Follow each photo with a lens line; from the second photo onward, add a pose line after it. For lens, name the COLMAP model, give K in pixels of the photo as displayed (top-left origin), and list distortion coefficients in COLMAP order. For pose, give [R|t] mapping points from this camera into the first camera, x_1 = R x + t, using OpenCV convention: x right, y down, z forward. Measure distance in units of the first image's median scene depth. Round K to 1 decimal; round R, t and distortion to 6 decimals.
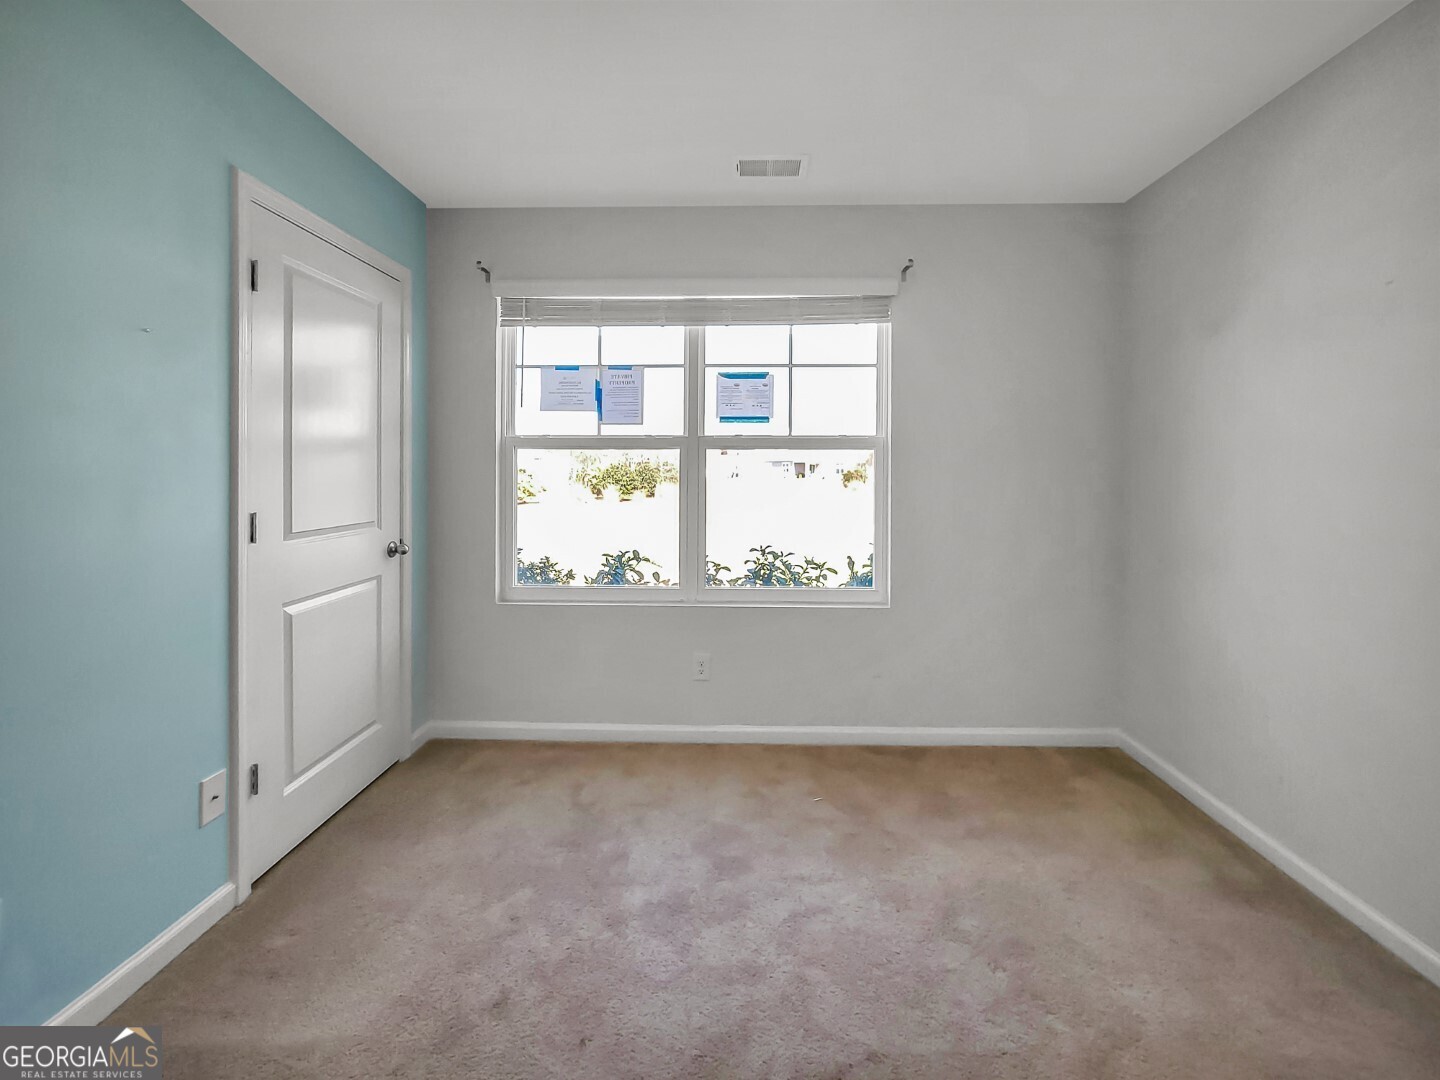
lens RADIAL K [[636.1, 0, 722.2], [0, 636.1, 475.7], [0, 0, 1]] dist [0.000806, 0.000135]
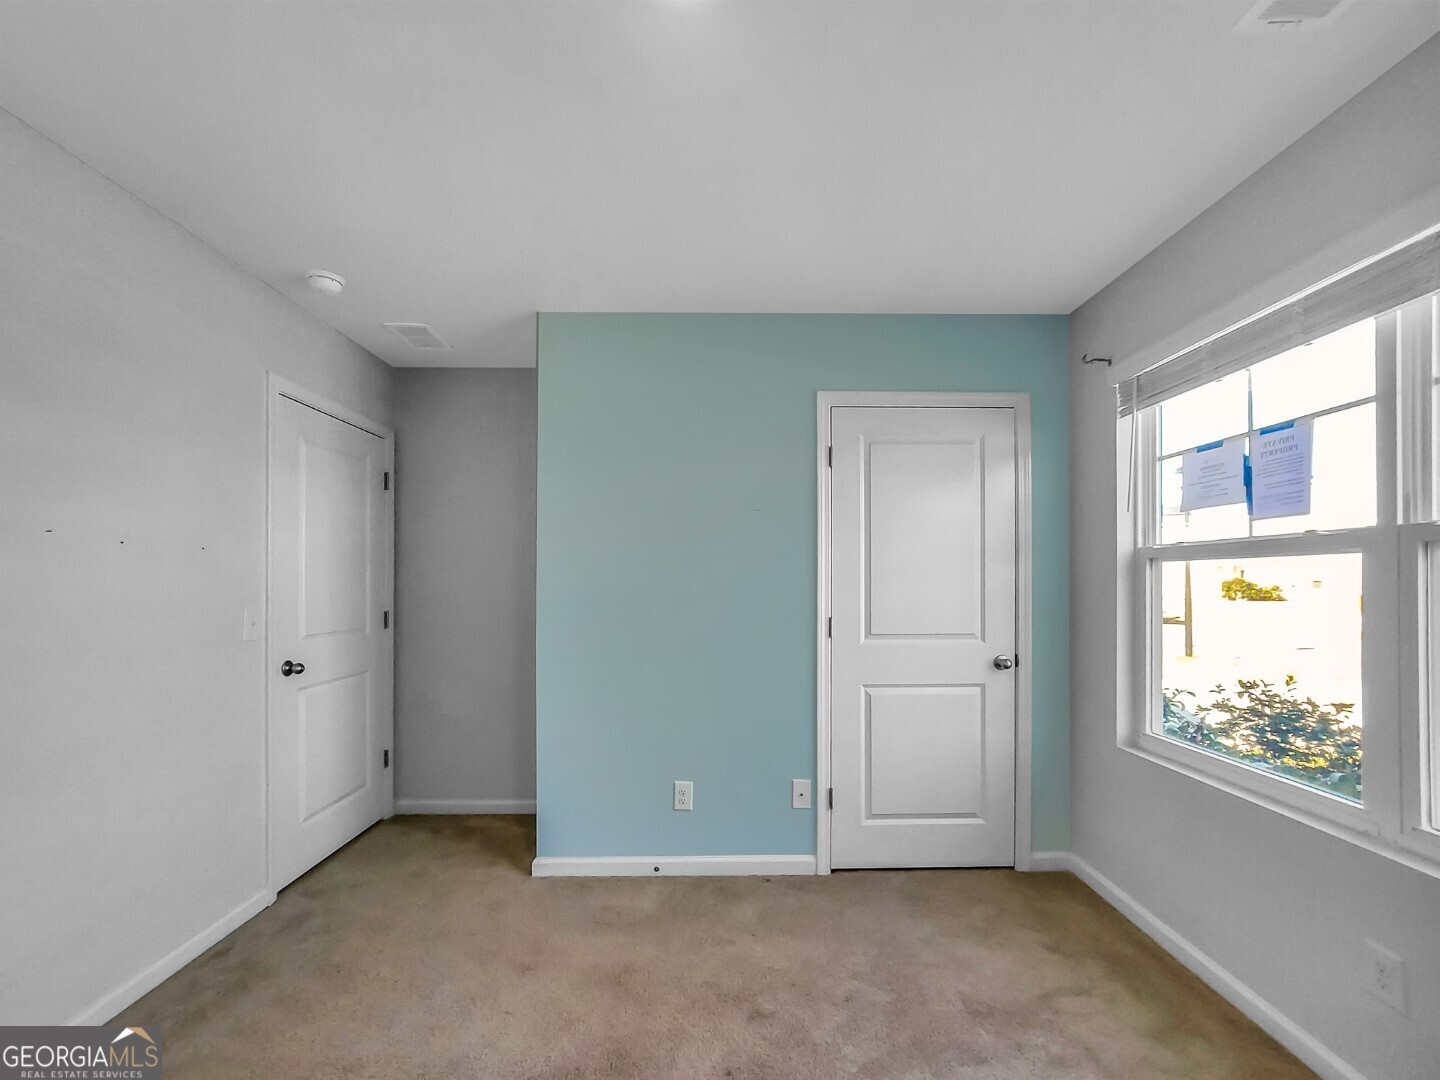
lens RADIAL K [[628.6, 0, 725.4], [0, 628.6, 577.0], [0, 0, 1]] dist [-0.000420, 0.000035]
pose [[0.045834, -0.007860, -0.998918, 0.455190], [-0.008017, 0.999934, -0.008236, -0.012728], [0.998917, 0.008386, 0.045768, 0.441580]]
